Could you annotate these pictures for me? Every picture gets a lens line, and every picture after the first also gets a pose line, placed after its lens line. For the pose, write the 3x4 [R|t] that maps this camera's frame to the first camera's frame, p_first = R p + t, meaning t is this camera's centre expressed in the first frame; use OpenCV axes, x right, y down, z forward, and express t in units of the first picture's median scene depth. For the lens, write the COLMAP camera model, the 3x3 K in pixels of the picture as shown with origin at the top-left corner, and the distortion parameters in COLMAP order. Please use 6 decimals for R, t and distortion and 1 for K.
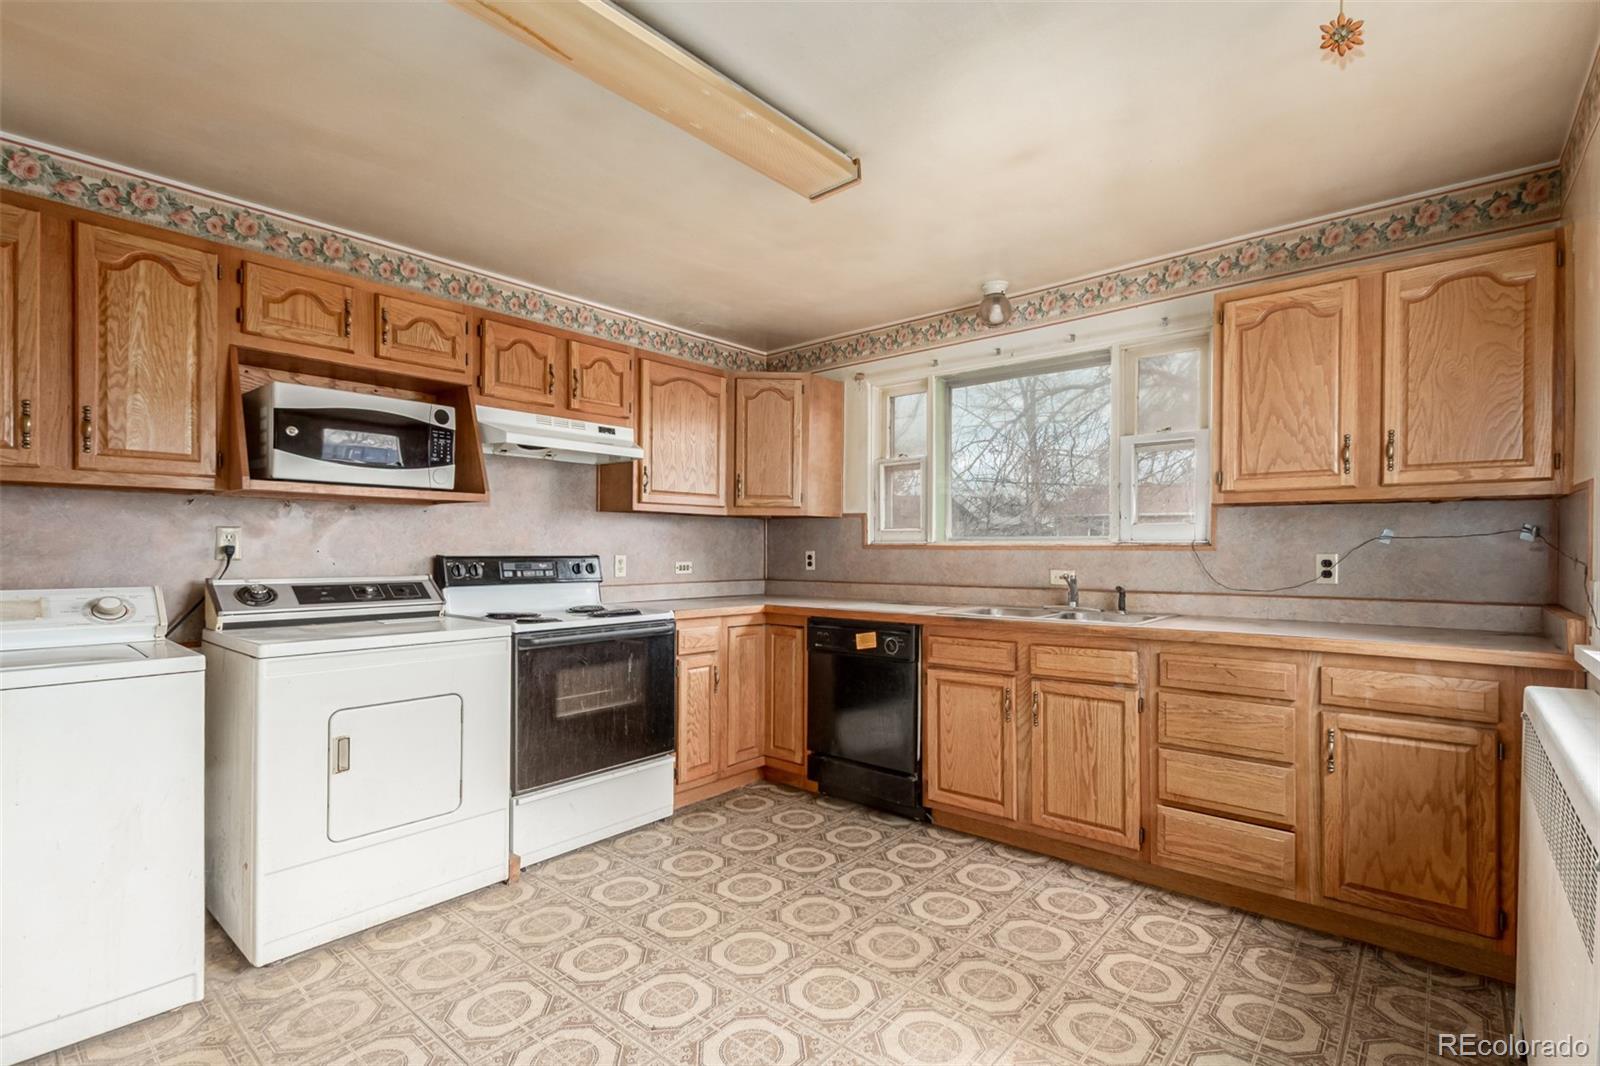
lens RADIAL K [[737.4, 0, 800.4], [0, 737.4, 549.4], [0, 0, 1]] dist [0.008455, -0.001548]
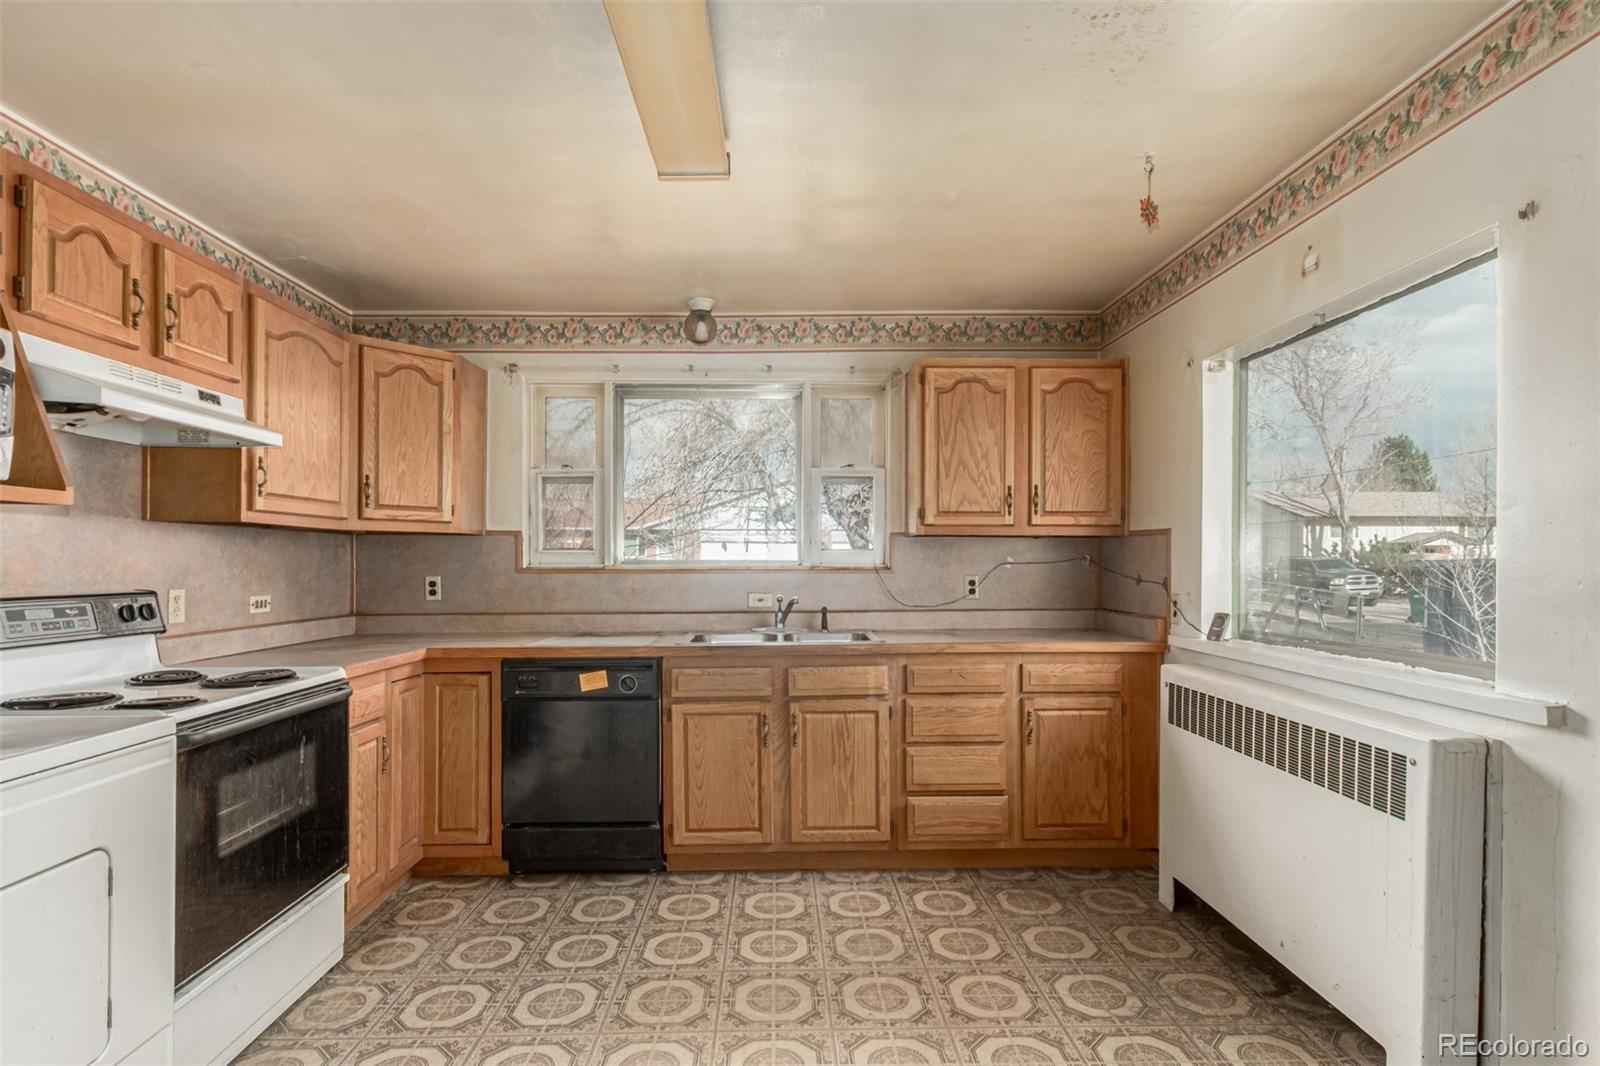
lens RADIAL K [[790.0, 0, 794.3], [0, 790.0, 562.3], [0, 0, 1]] dist [0.016799, -0.001221]
pose [[0.753047, -0.003905, 0.657955, -0.387426], [0.004569, 0.999989, 0.000705, -0.017652], [-0.657951, 0.002475, 0.753057, 0.159599]]
